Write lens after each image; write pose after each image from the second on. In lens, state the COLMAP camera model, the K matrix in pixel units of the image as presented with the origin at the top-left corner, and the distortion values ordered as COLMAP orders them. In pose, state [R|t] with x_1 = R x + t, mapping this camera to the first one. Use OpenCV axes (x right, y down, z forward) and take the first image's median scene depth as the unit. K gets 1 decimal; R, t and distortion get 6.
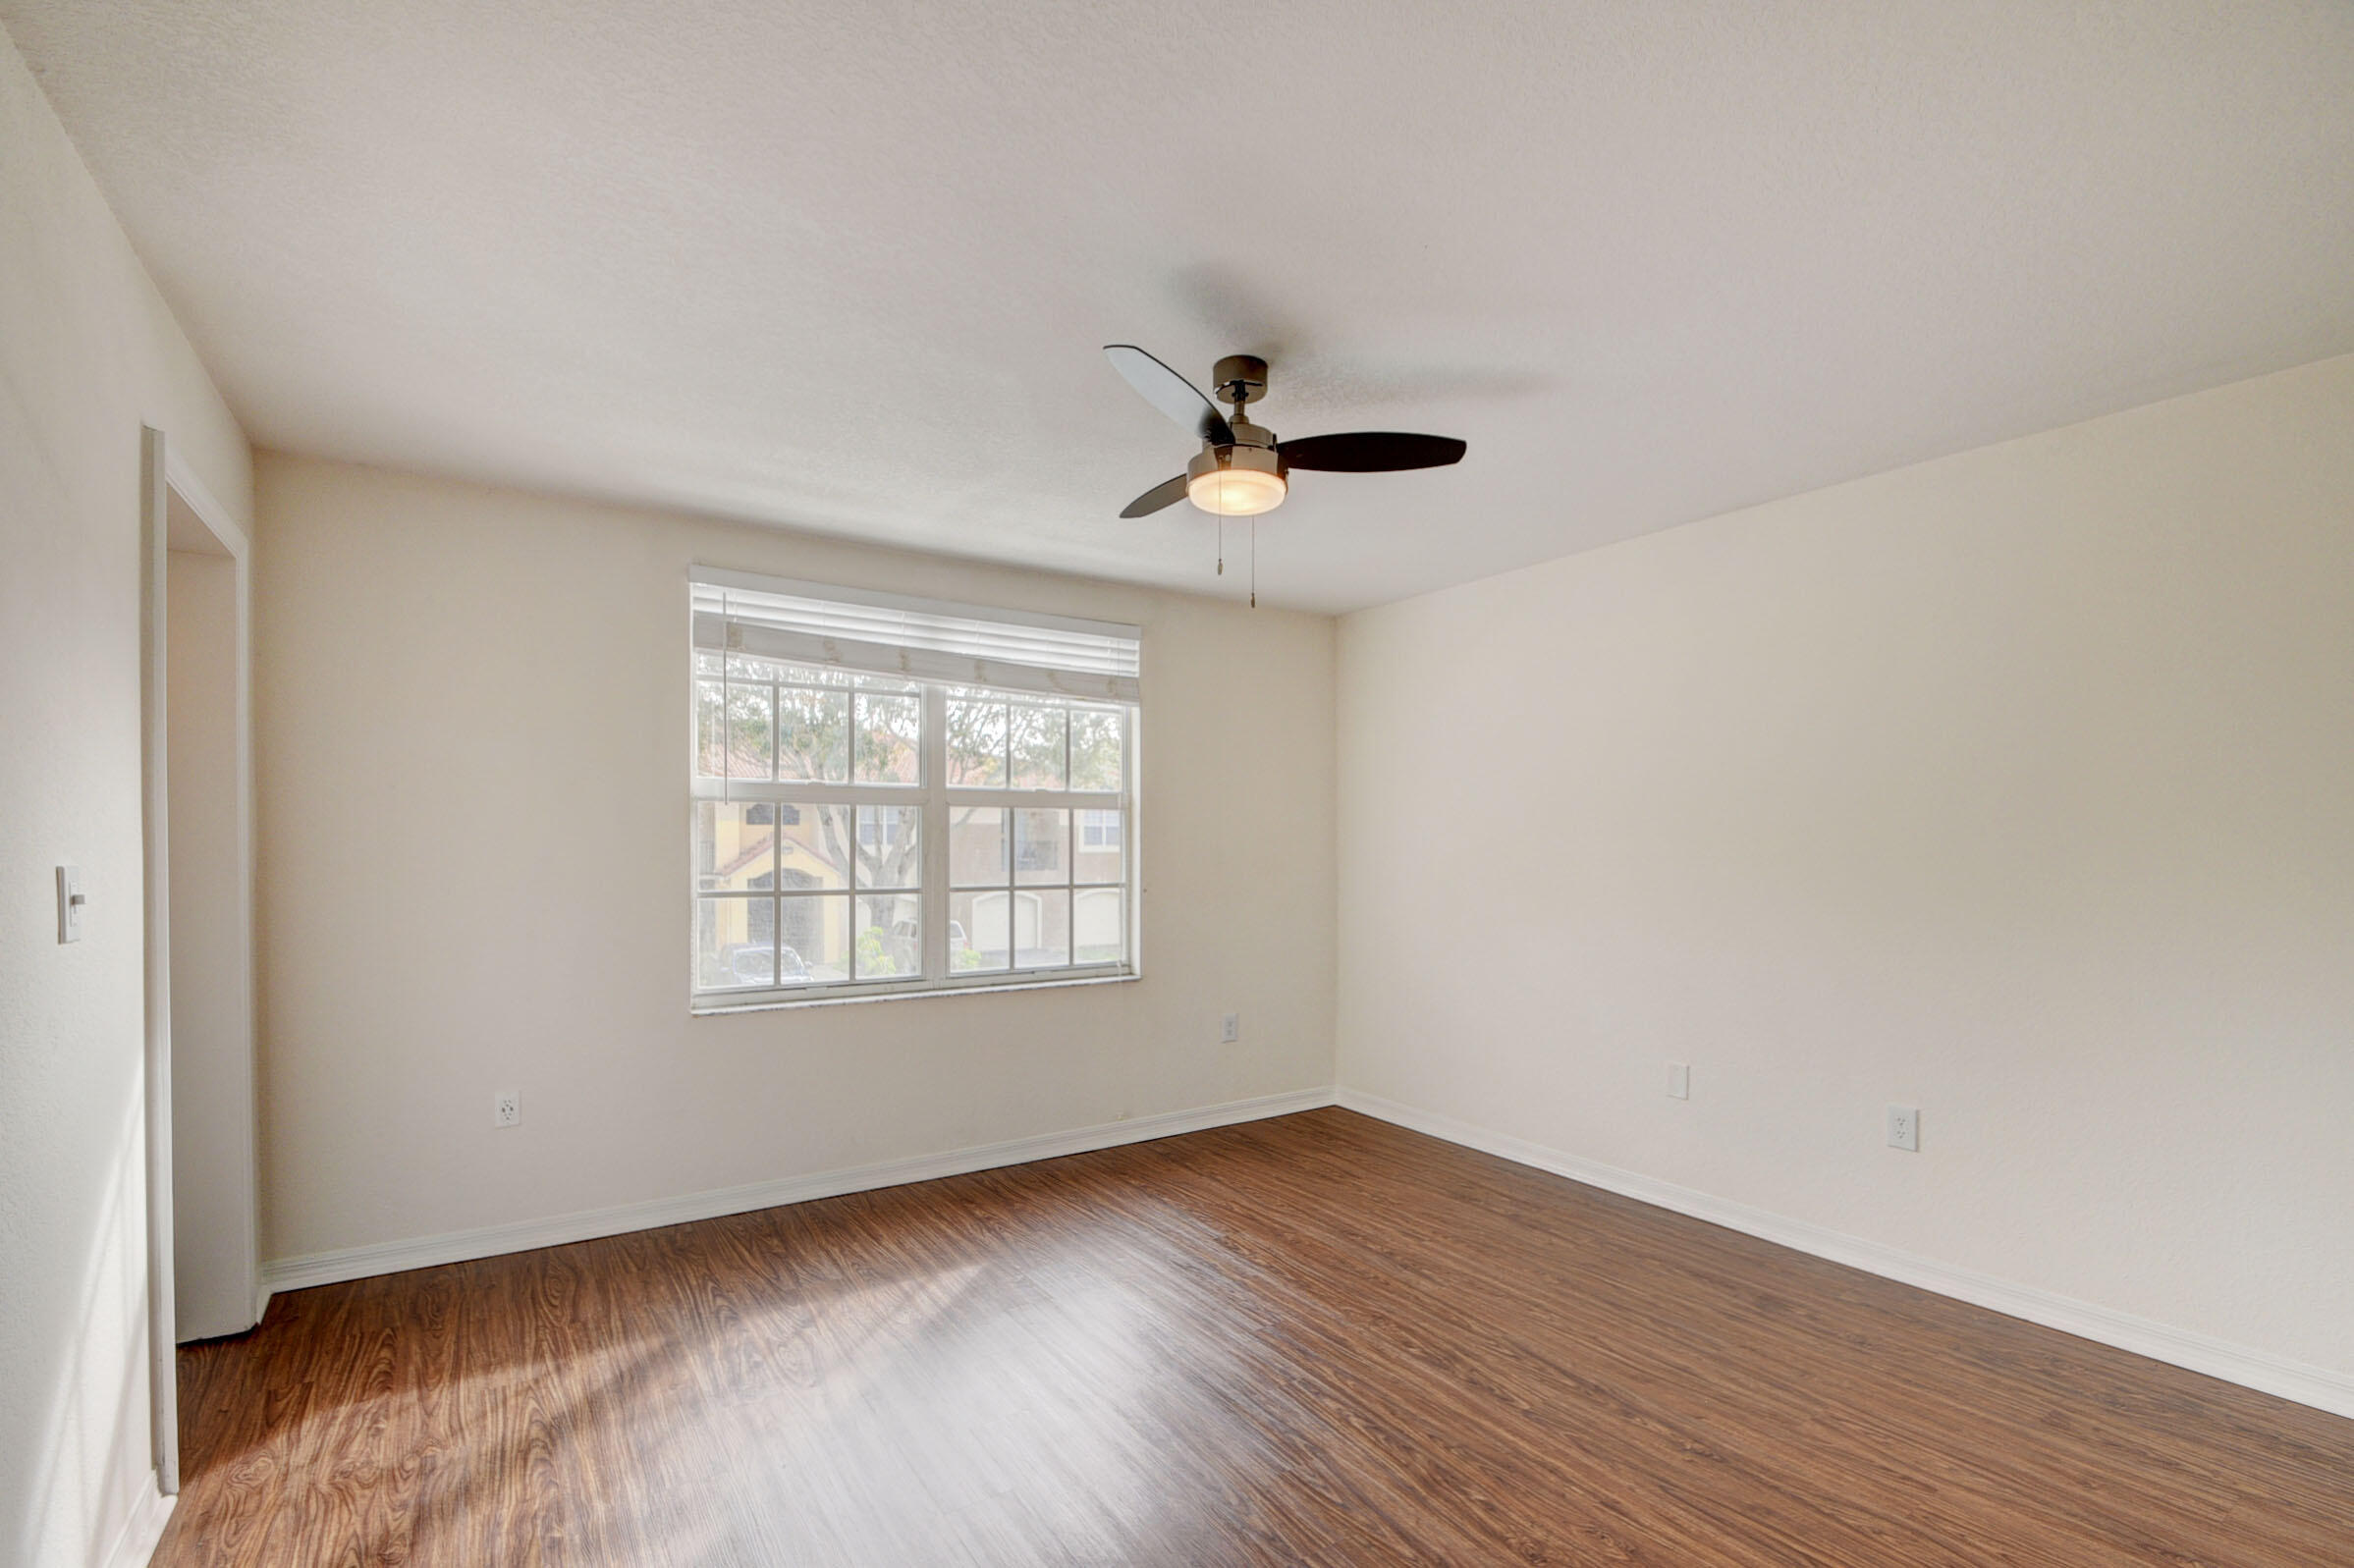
lens RADIAL K [[1067.6, 0, 1166.6], [0, 1067.6, 850.8], [0, 0, 1]] dist [-0.001680, -0.005220]
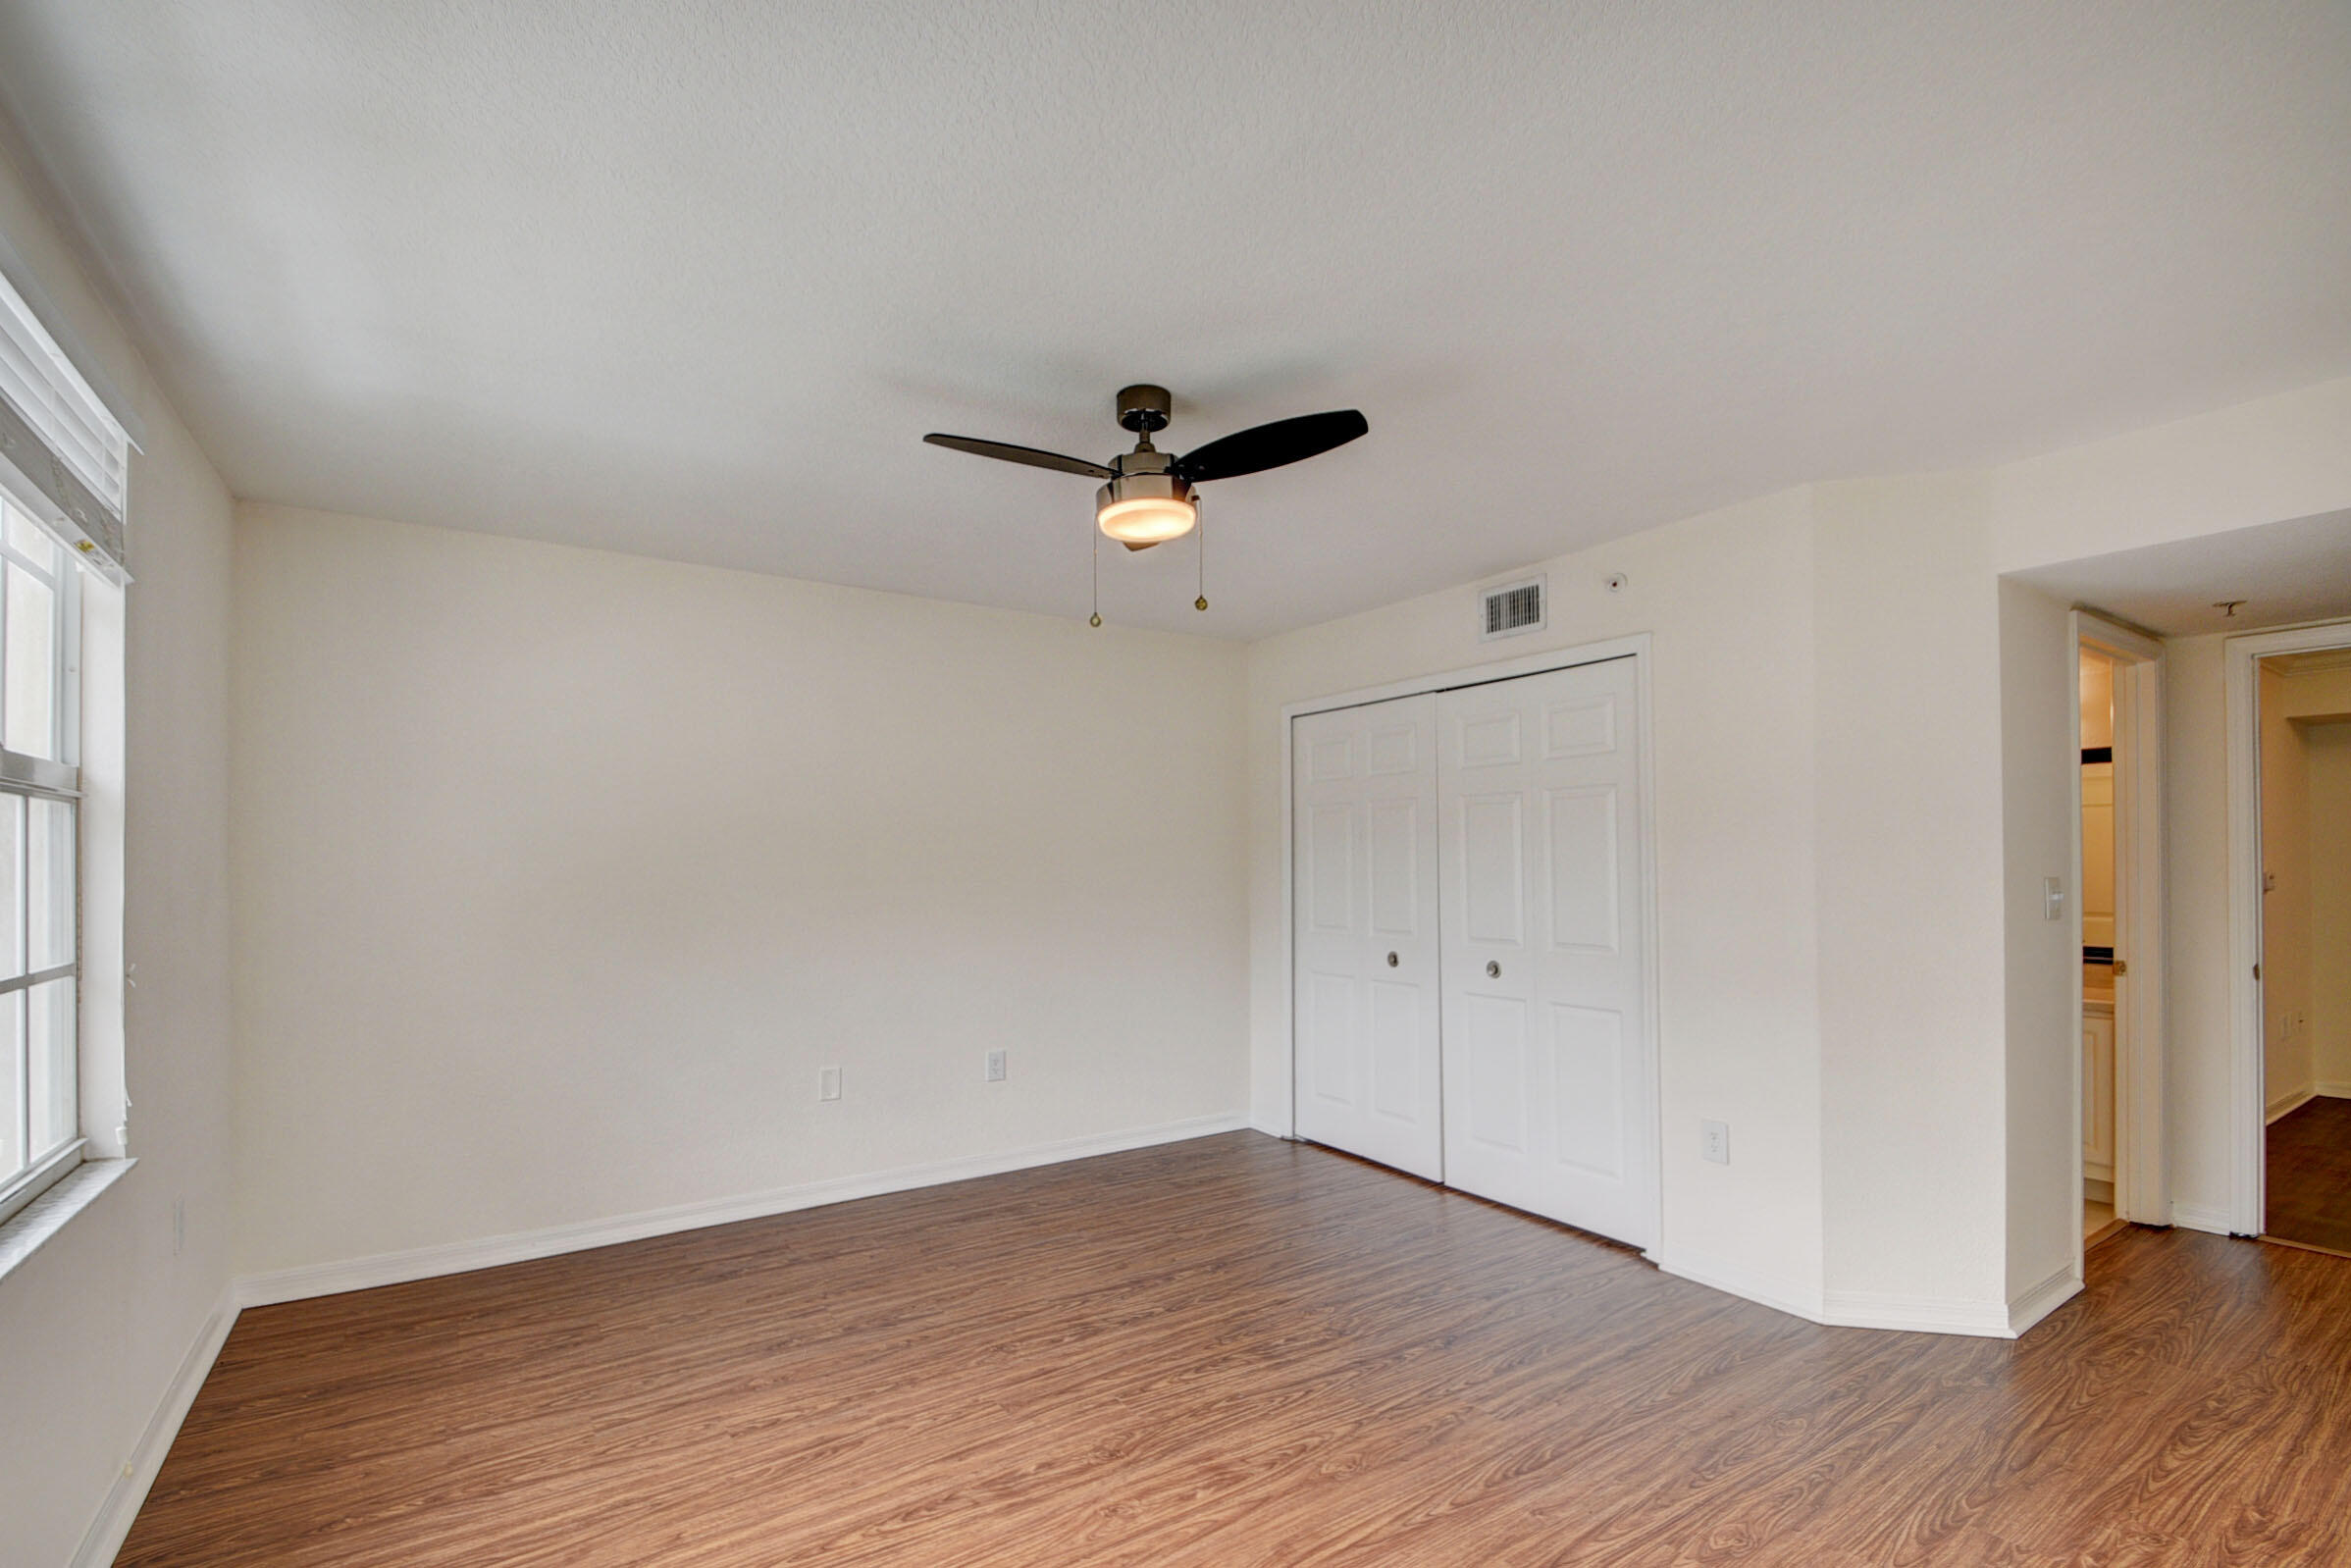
lens RADIAL K [[1050.7, 0, 1167.5], [0, 1050.7, 856.0], [0, 0, 1]] dist [0.016504, -0.013741]
pose [[-0.026373, -0.000509, 0.999652, -0.625372], [0.009923, 0.999950, 0.000771, -0.019259], [-0.999603, 0.009940, -0.026366, 0.679193]]
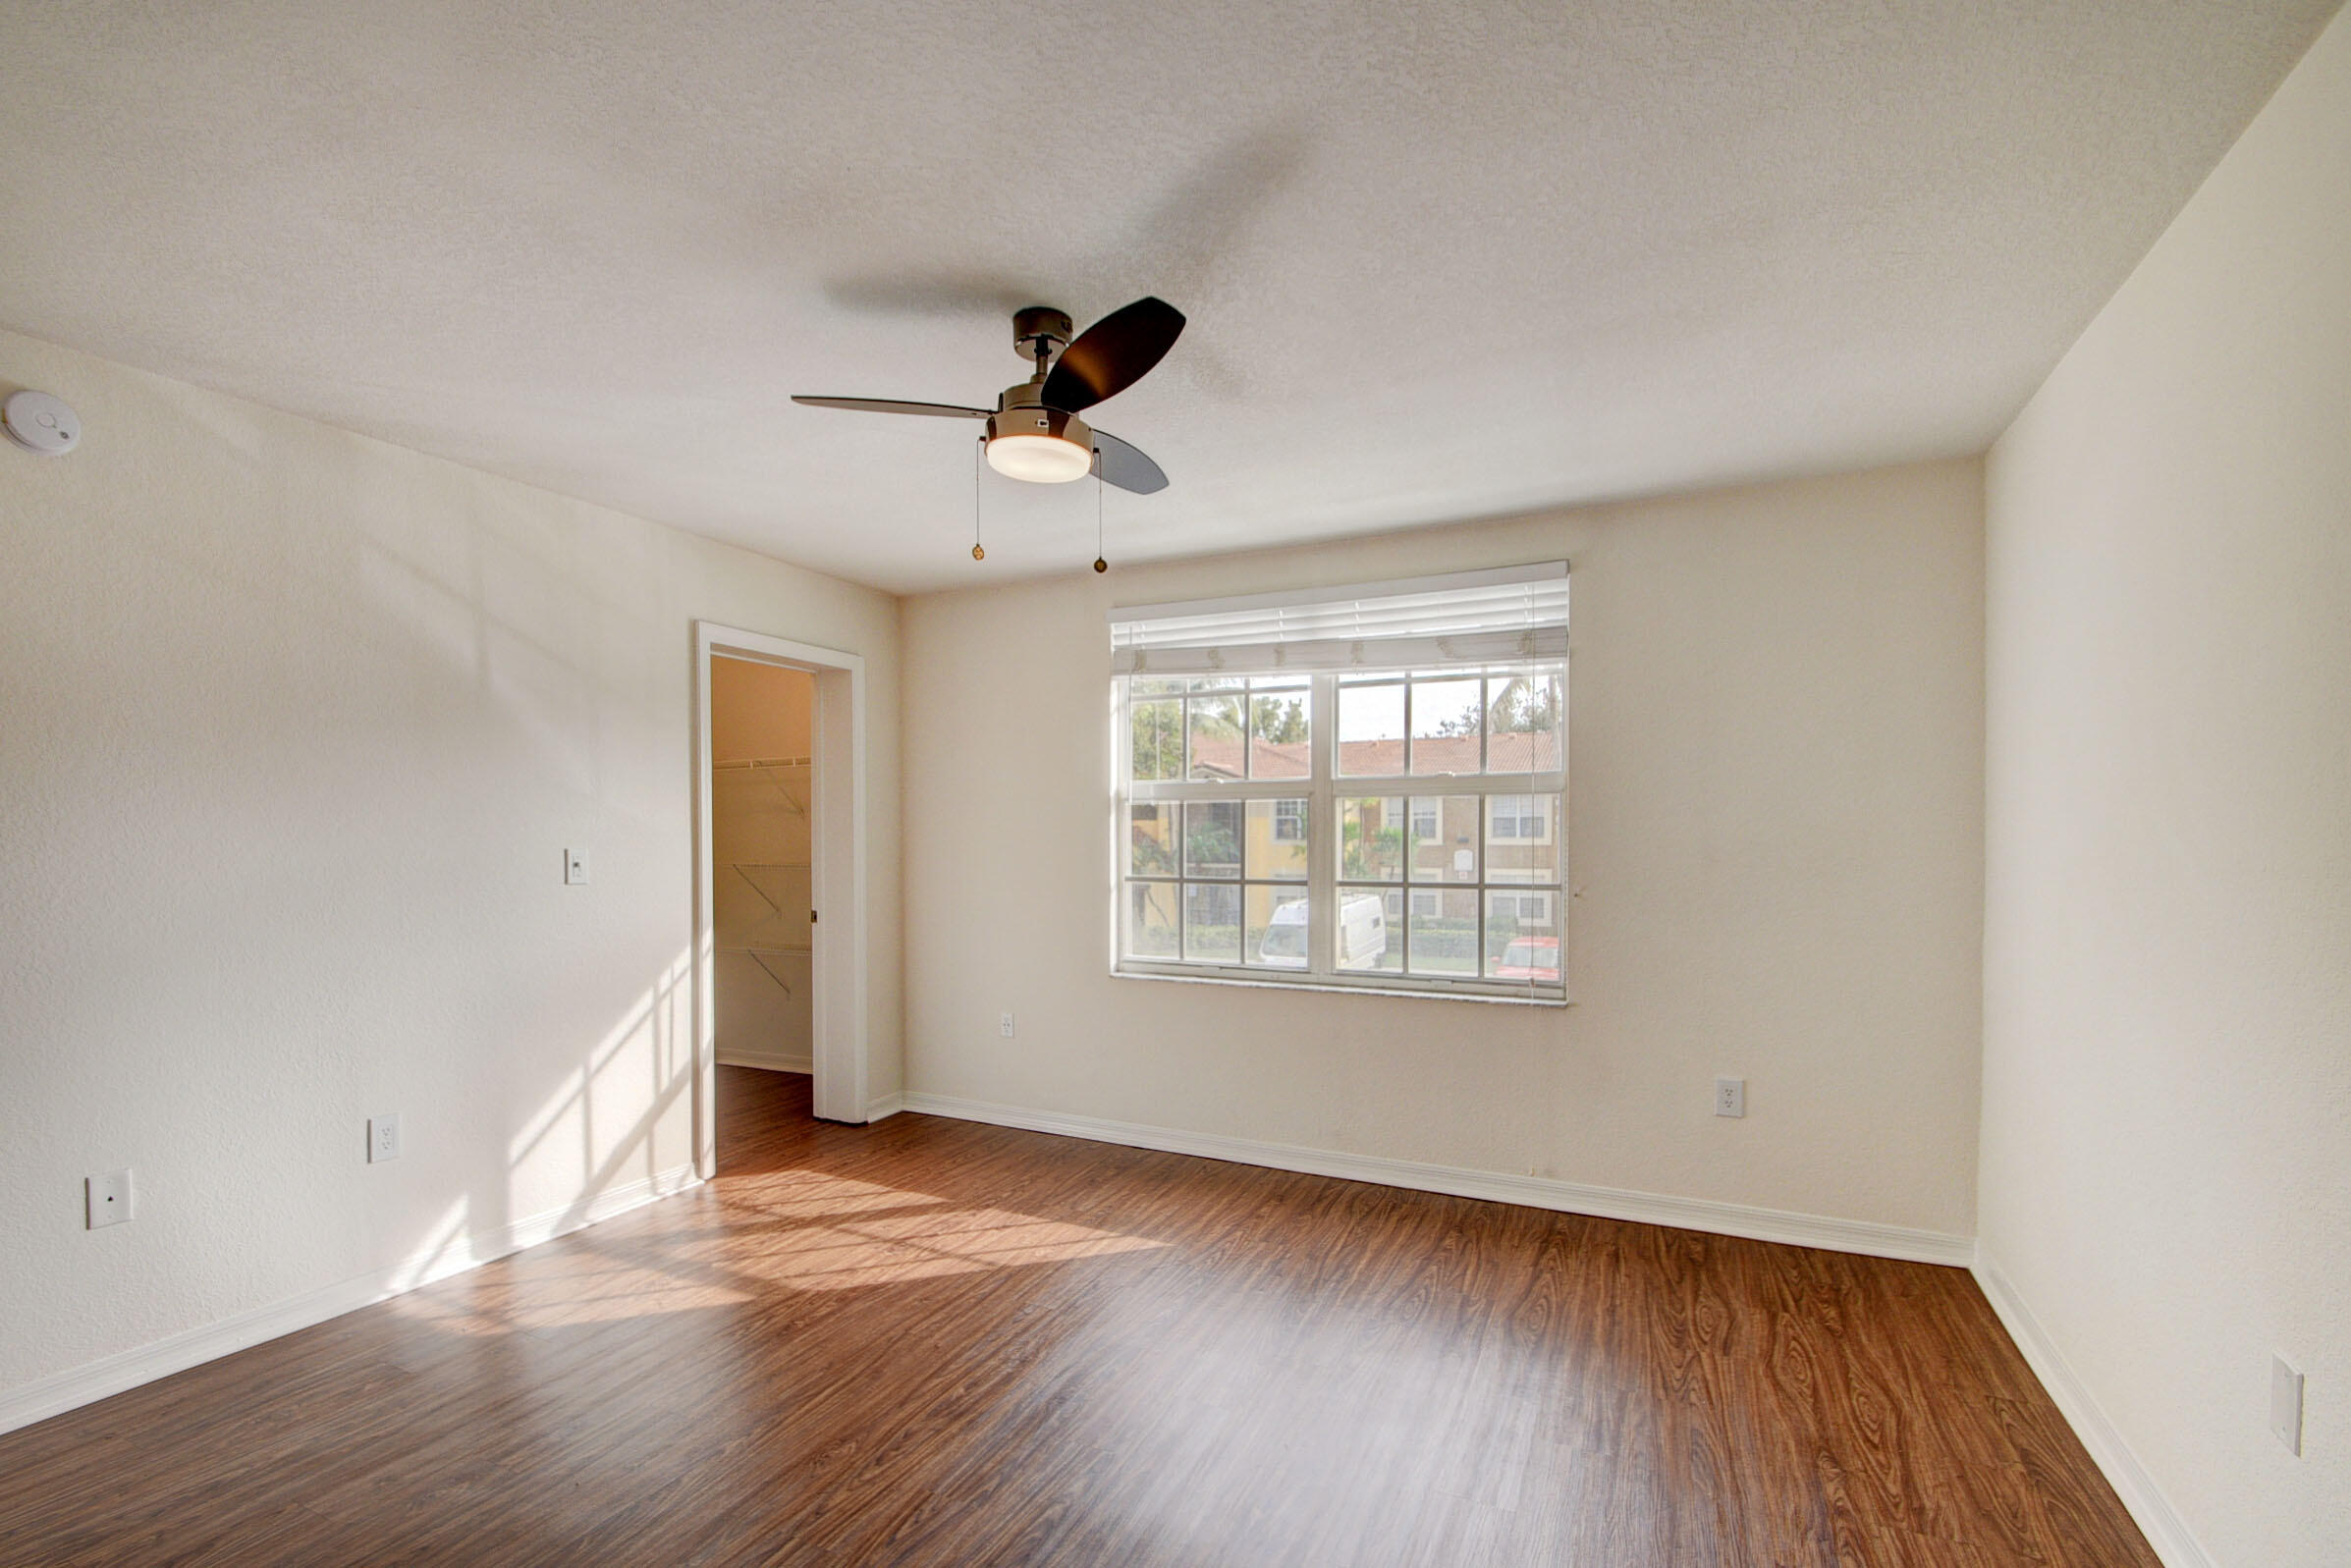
lens RADIAL K [[1045.3, 0, 1121.4], [0, 1045.3, 854.6], [0, 0, 1]] dist [-0.000698, -0.000133]
pose [[0.493327, 0.014817, -0.869717, 0.600212], [-0.004309, 0.999884, 0.014591, -0.003455], [0.869833, -0.003451, 0.493334, 0.410312]]
